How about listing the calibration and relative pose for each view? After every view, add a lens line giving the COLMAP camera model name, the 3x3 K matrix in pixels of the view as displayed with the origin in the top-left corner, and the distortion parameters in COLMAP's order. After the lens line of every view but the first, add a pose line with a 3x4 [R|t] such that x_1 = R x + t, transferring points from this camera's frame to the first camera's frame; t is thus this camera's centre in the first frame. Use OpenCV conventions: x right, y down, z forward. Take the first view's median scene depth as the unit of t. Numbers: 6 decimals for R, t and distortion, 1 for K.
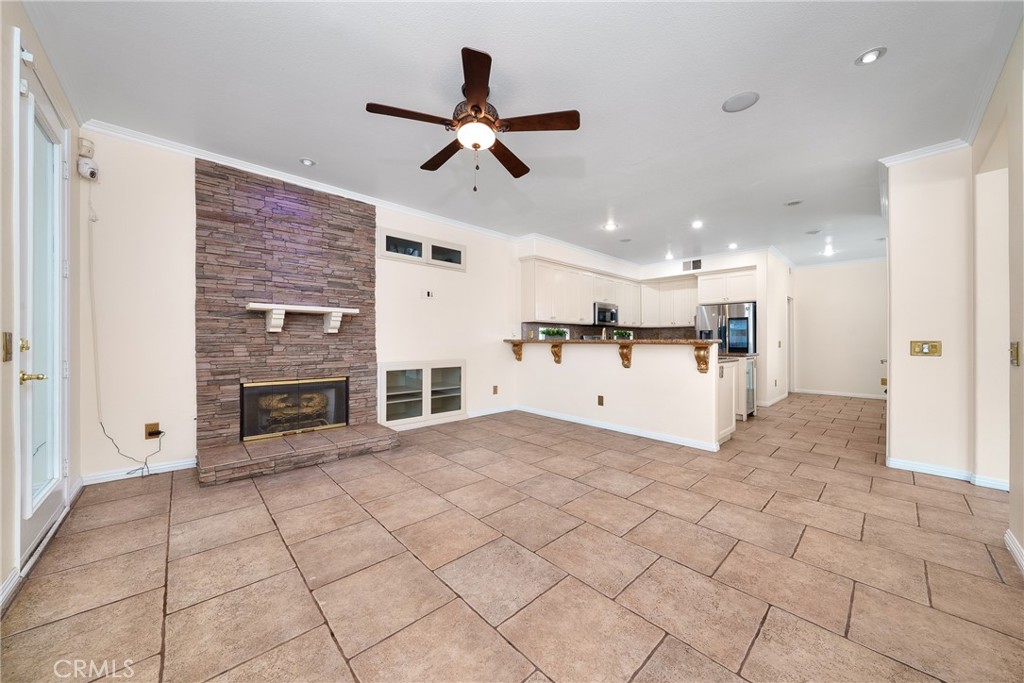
lens RADIAL K [[356.3, 0, 512.0], [0, 356.3, 341.5], [0, 0, 1]] dist [-0.005016, 0.000134]
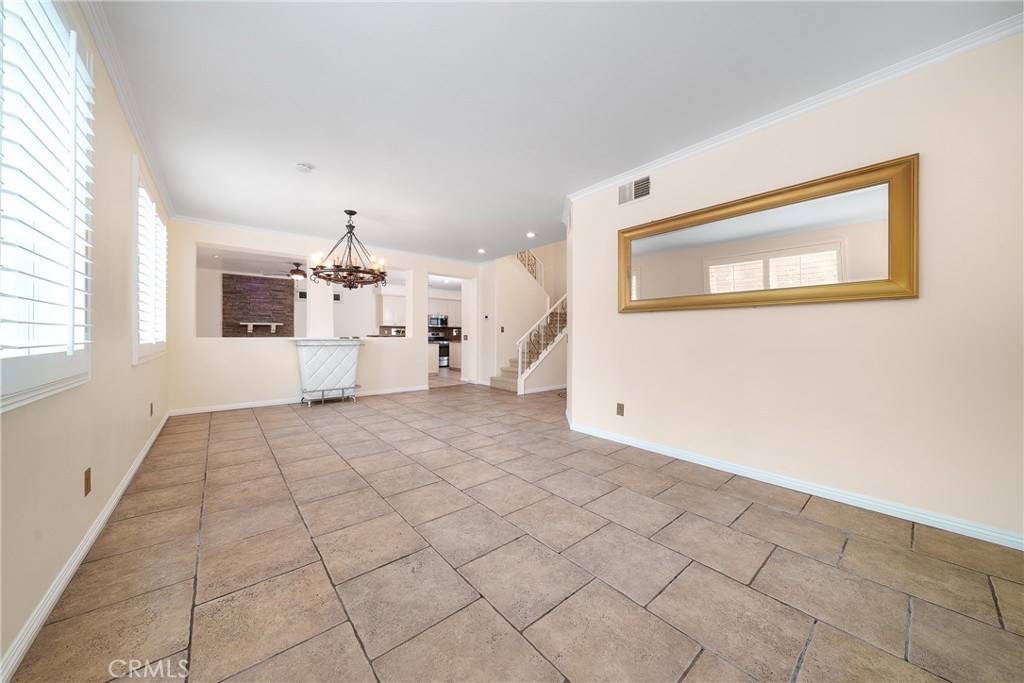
lens RADIAL K [[353.5, 0, 507.8], [0, 353.5, 333.7], [0, 0, 1]] dist [0.000708, 0.000038]
pose [[0.998729, 0.000340, -0.050405, 1.399139], [-0.000547, 0.999991, -0.004100, -0.007994], [0.050403, 0.004122, 0.998720, -1.561772]]
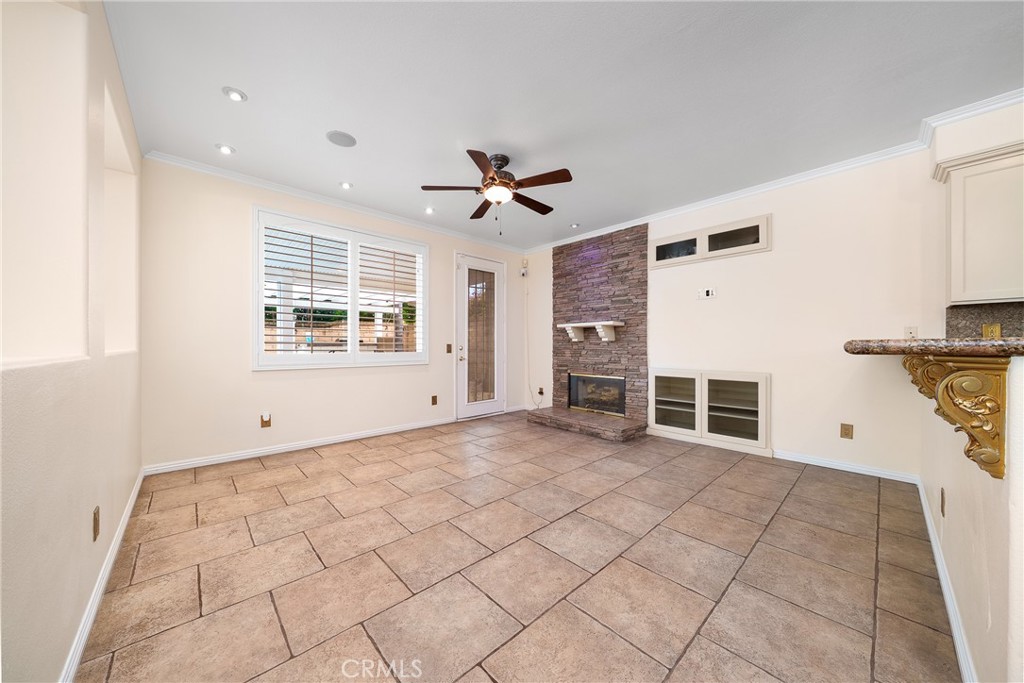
lens RADIAL K [[350.4, 0, 515.4], [0, 350.4, 352.4], [0, 0, 1]] dist [-0.001114, -0.000130]
pose [[0.002671, 0.014037, -0.999898, 0.817472], [-0.004217, 0.999893, 0.014026, 0.001024], [0.999988, 0.004179, 0.002730, 0.703116]]
